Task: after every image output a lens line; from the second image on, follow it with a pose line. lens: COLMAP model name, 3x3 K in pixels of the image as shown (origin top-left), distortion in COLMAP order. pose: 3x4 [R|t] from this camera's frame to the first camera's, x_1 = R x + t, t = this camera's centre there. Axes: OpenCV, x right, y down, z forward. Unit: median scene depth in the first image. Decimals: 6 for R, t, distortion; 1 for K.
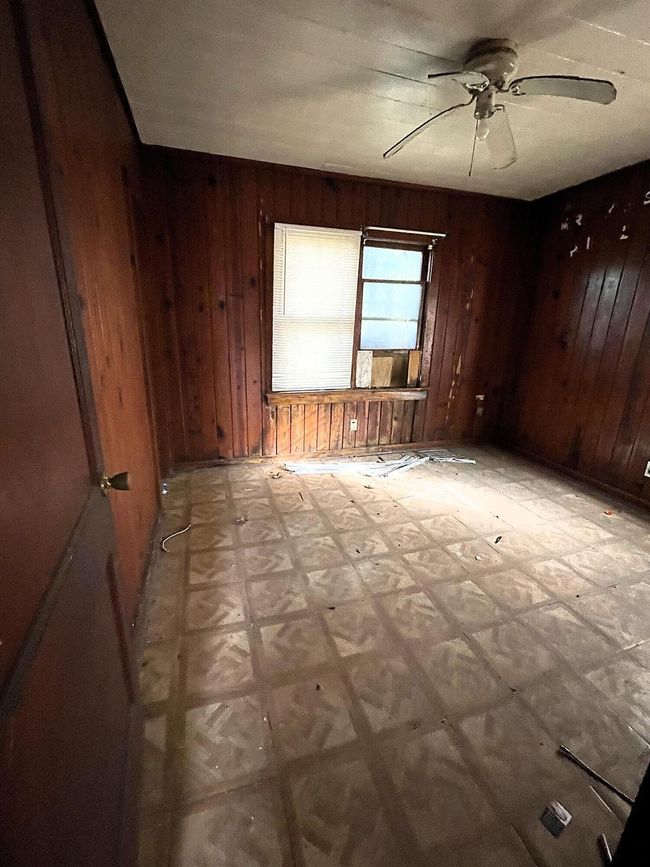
lens RADIAL K [[364.5, 0, 323.3], [0, 364.5, 434.6], [0, 0, 1]] dist [0.011700, -0.000211]
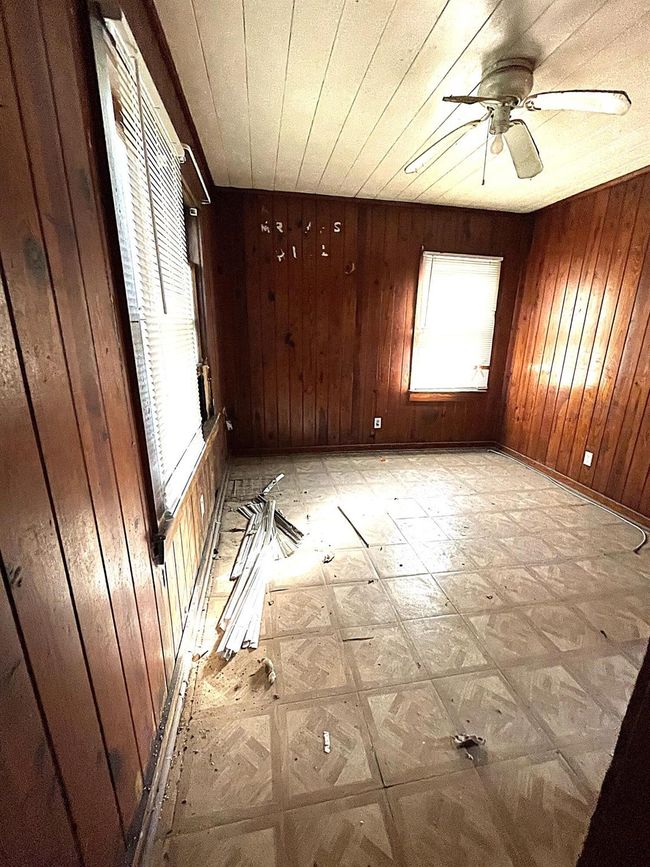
lens RADIAL K [[364.5, 0, 324.5], [0, 364.5, 433.4], [0, 0, 1]] dist [0.011700, -0.000211]
pose [[0.125090, -0.303942, 0.944443, -0.416519], [0.279742, 0.924102, 0.260345, -0.237562], [-0.951891, 0.231634, 0.200621, 0.706454]]
